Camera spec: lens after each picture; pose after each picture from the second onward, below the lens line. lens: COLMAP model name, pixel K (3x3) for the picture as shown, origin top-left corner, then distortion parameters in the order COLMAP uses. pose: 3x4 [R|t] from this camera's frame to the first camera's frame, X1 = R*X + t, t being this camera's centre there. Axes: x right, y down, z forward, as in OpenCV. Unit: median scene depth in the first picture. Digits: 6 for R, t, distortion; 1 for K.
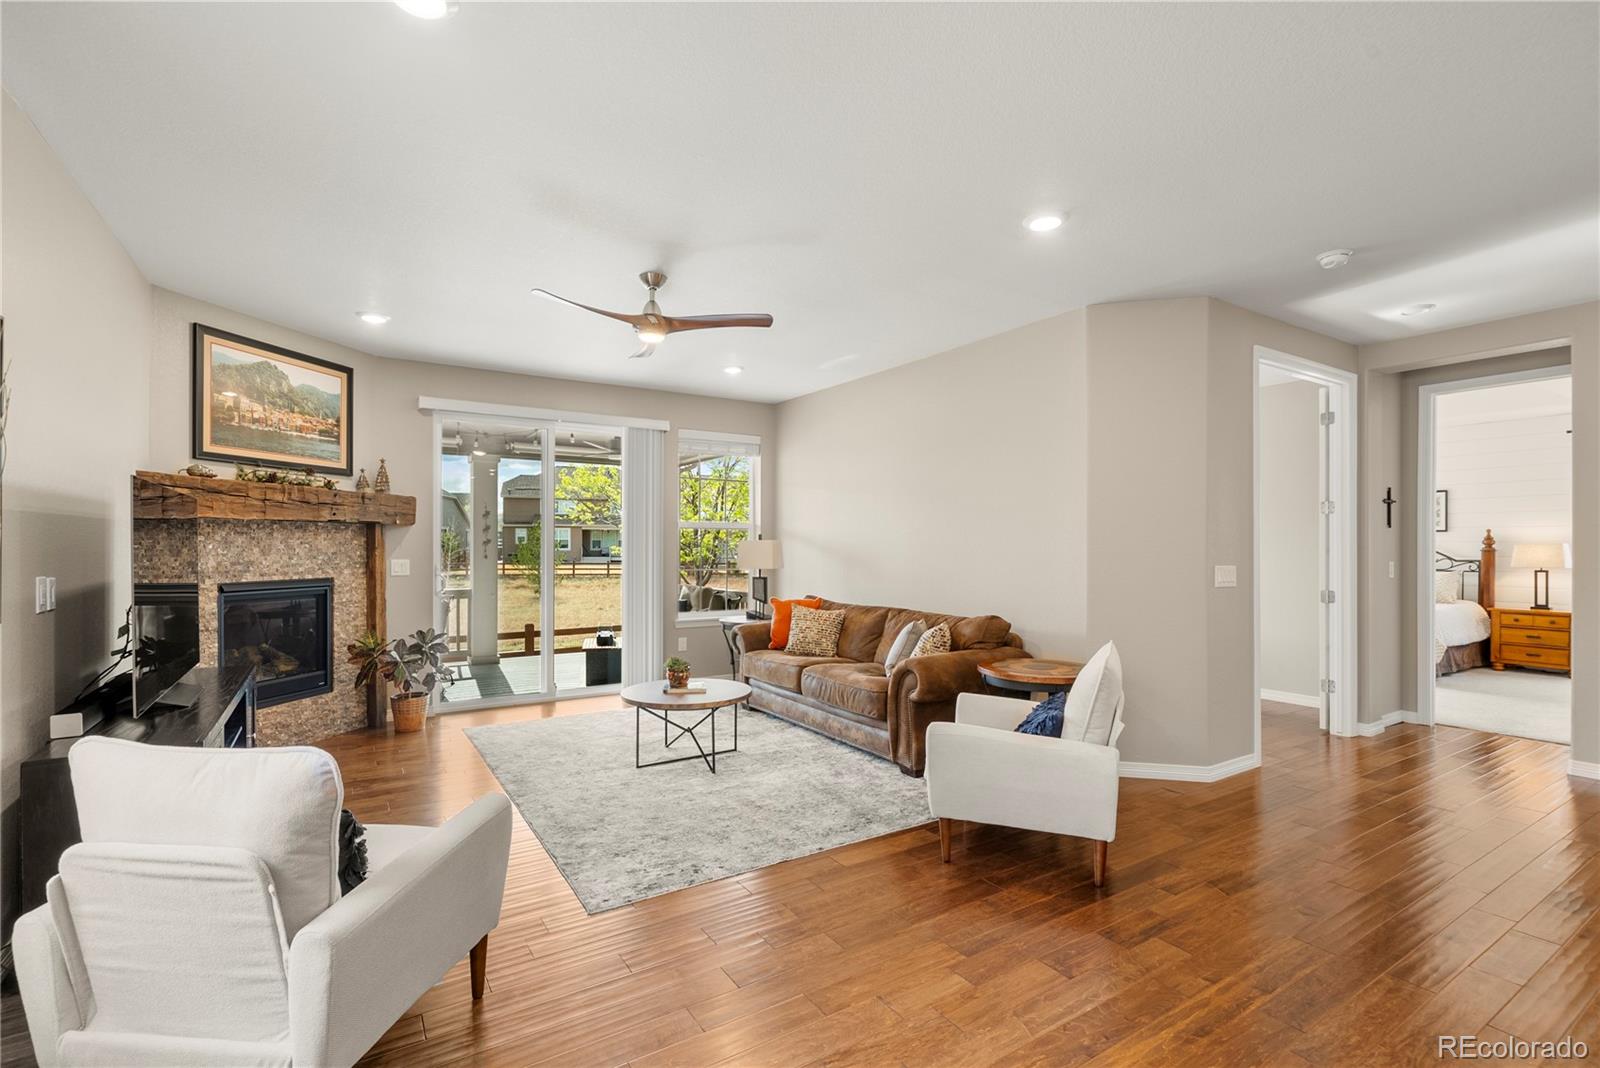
lens RADIAL K [[726.6, 0, 795.5], [0, 726.6, 544.8], [0, 0, 1]] dist [-0.001943, 0.001259]
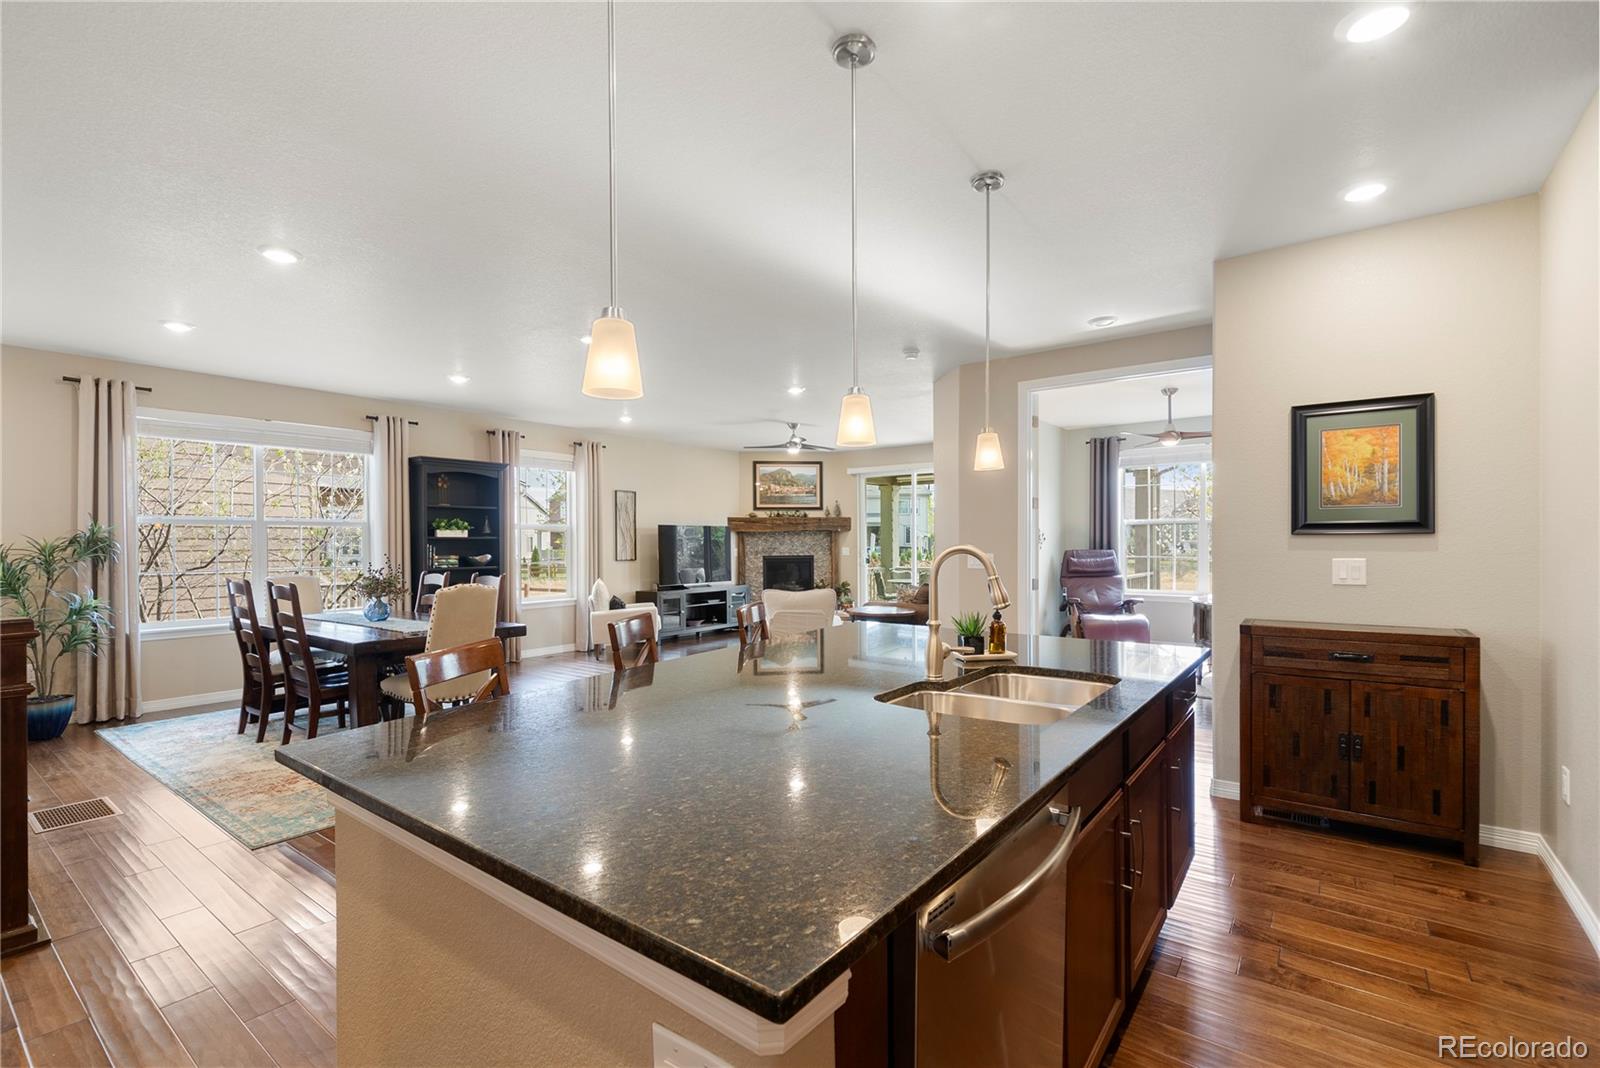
lens RADIAL K [[716.5, 0, 795.4], [0, 716.5, 545.6], [0, 0, 1]] dist [-0.001170, 0.000382]
pose [[0.355007, 0.000356, -0.934863, 1.573465], [0.010529, 0.999935, 0.004379, 0.004541], [0.934804, -0.011398, 0.354980, 0.162207]]
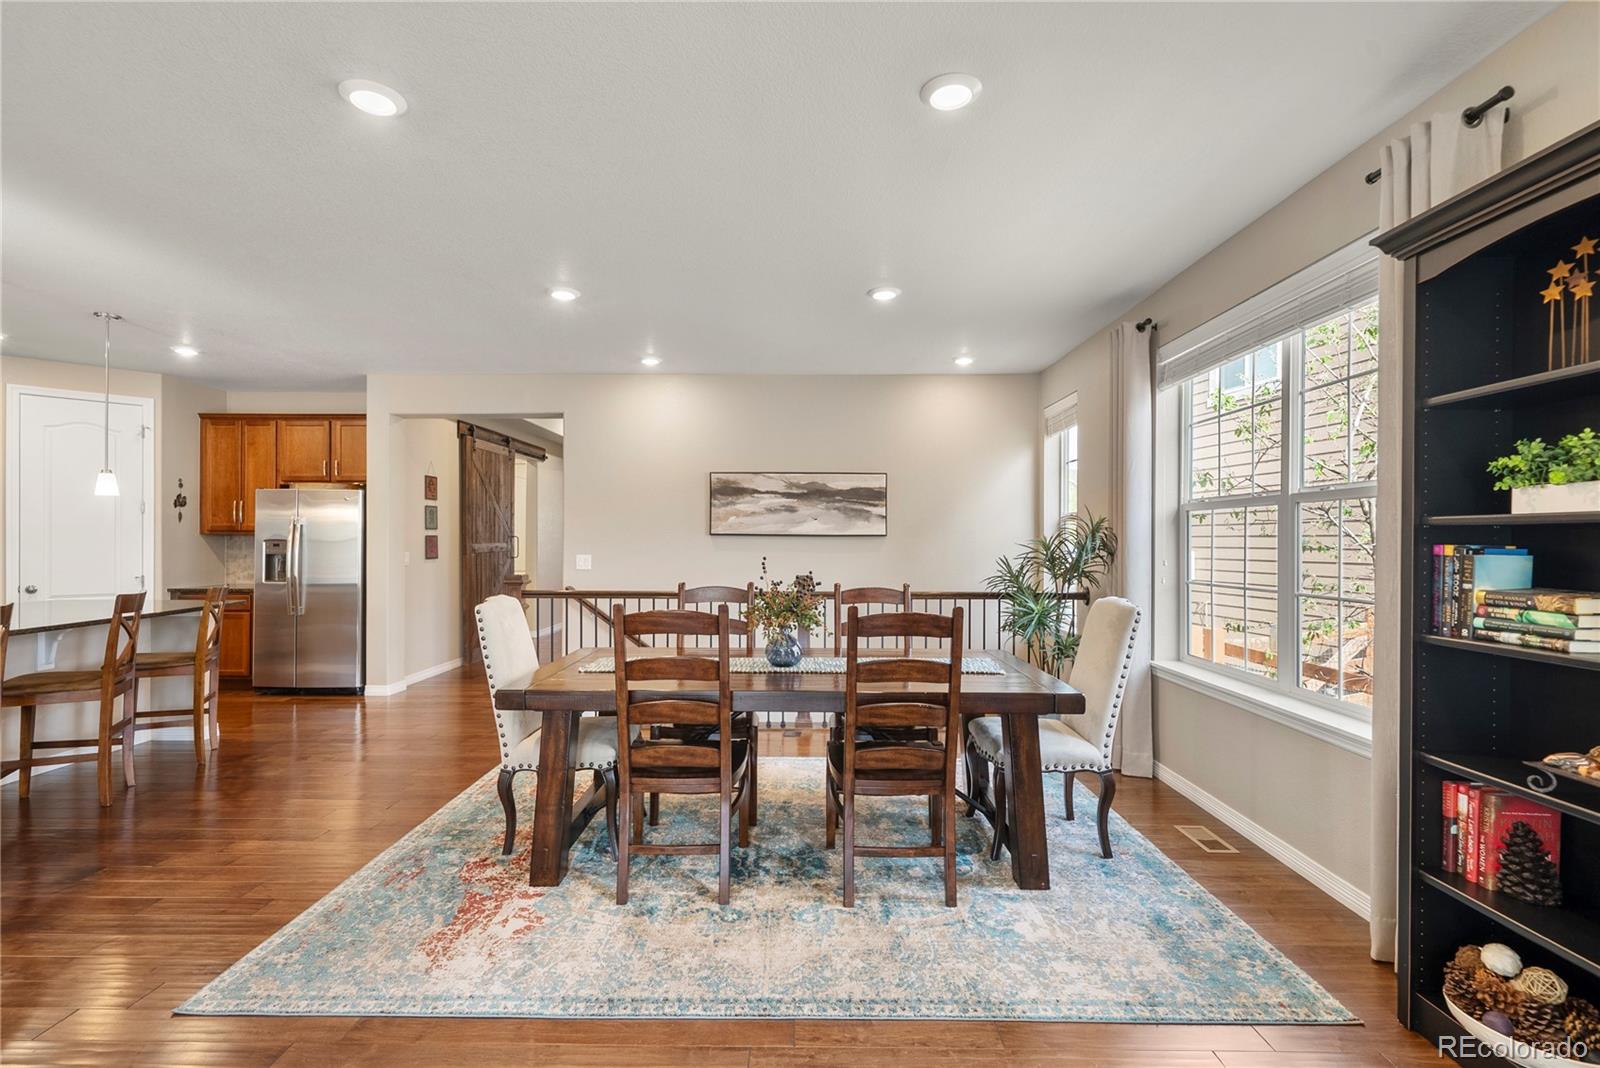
lens RADIAL K [[716.5, 0, 795.2], [0, 716.5, 540.7], [0, 0, 1]] dist [-0.001170, 0.000382]
pose [[-0.844835, -0.003701, 0.535014, -0.050938], [-0.006773, 0.999970, -0.003779, 0.001801], [-0.534984, -0.006816, -0.844834, 0.522434]]
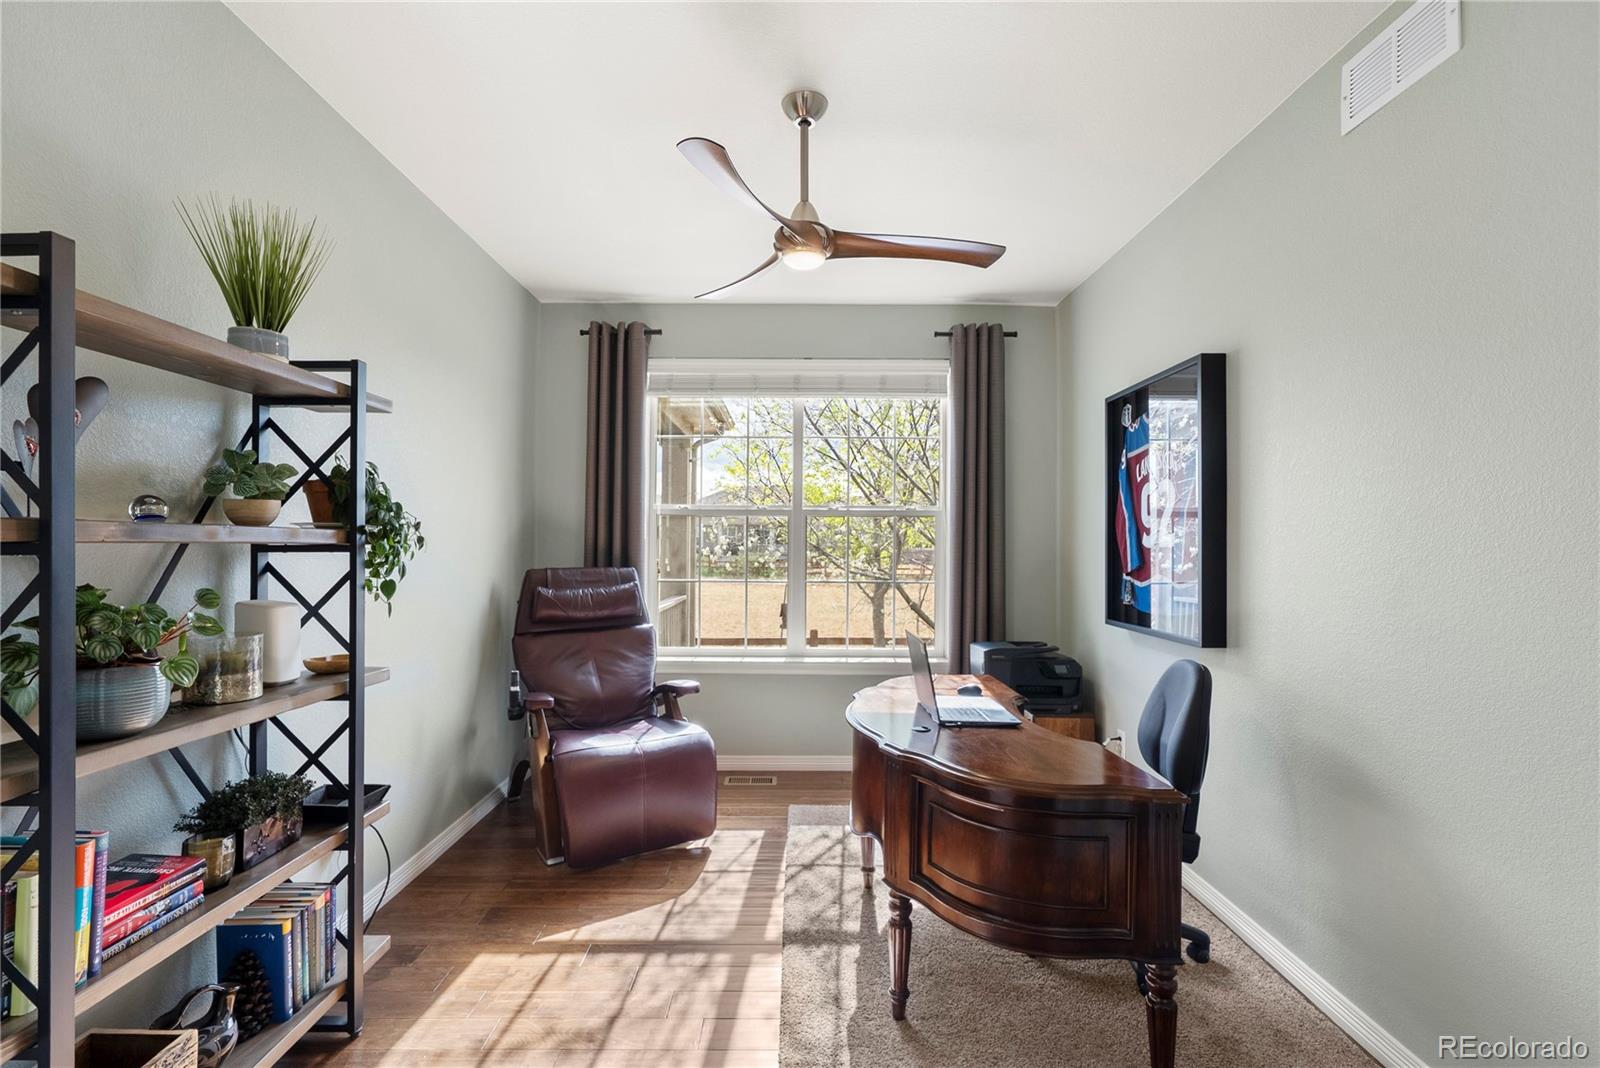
lens RADIAL K [[716.5, 0, 794.1], [0, 716.5, 533.8], [0, 0, 1]] dist [-0.001170, 0.000382]
pose [[0.848484, -0.004095, -0.529206, 0.732782], [-0.001761, 0.999943, -0.010562, 0.000707], [0.529219, 0.009894, 0.848428, 0.978874]]
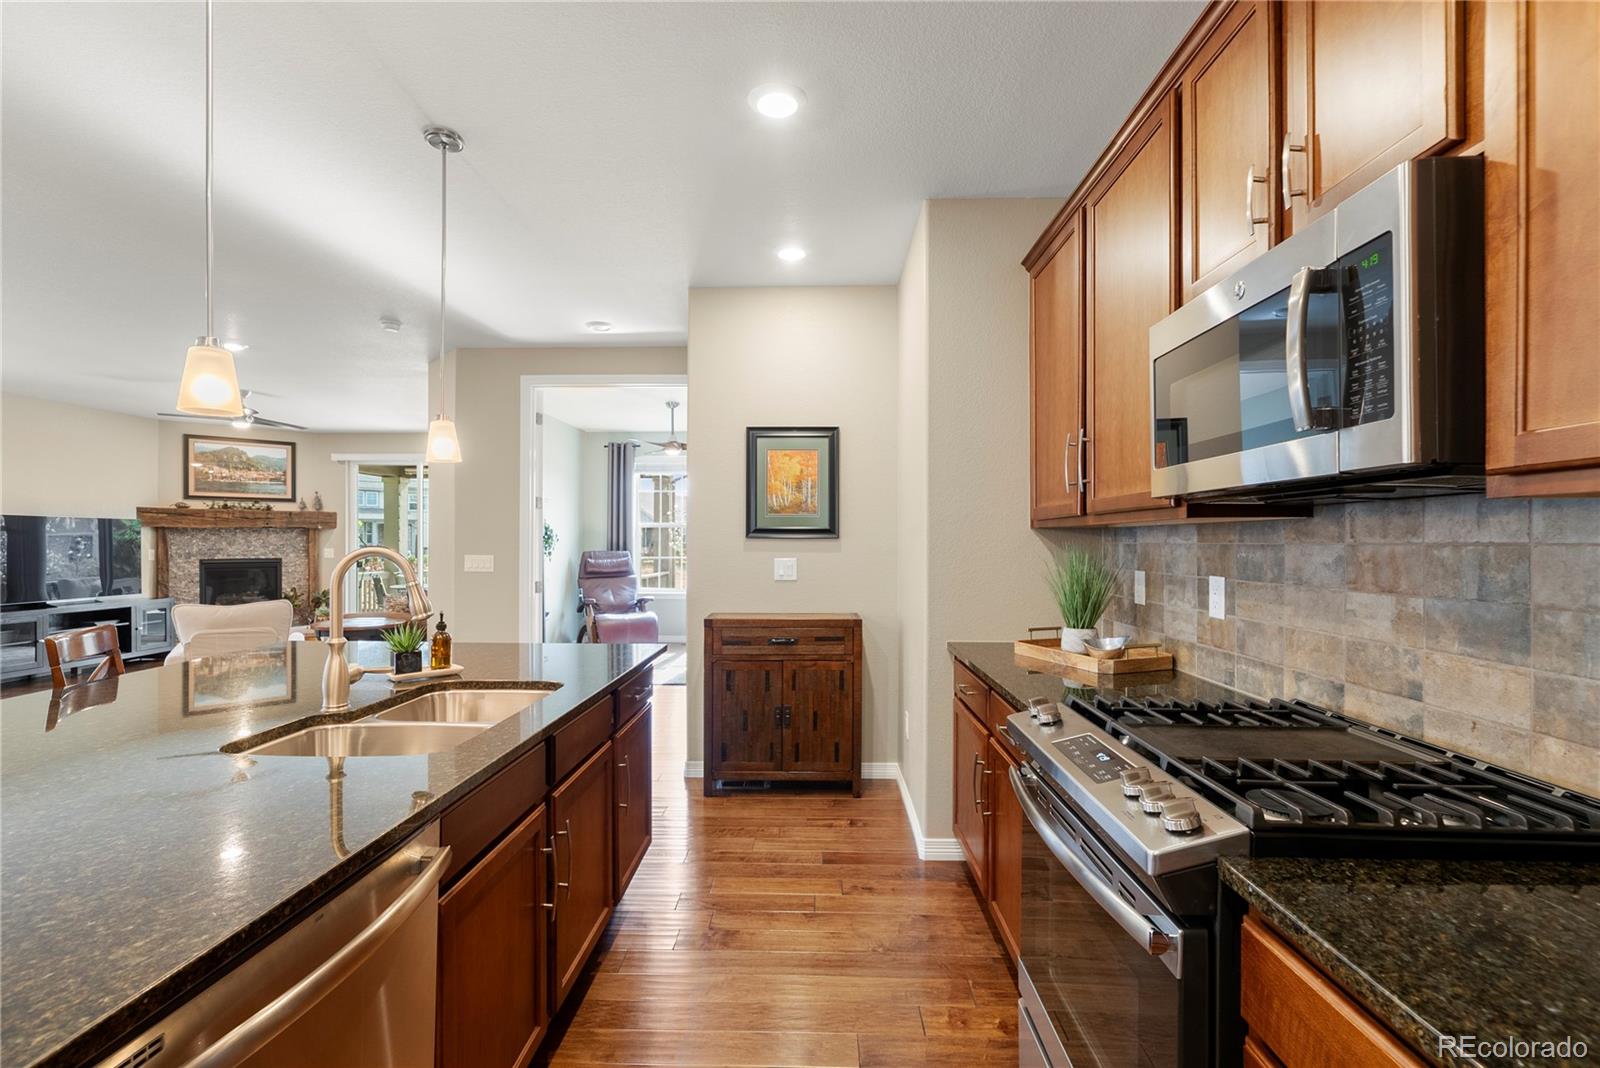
lens RADIAL K [[716.5, 0, 800.6], [0, 716.5, 542.8], [0, 0, 1]] dist [-0.001170, 0.000382]
pose [[0.834903, -0.000639, -0.550397, 1.587392], [0.003083, 0.999989, 0.003517, 0.004794], [0.550389, -0.004633, 0.834896, 0.228764]]
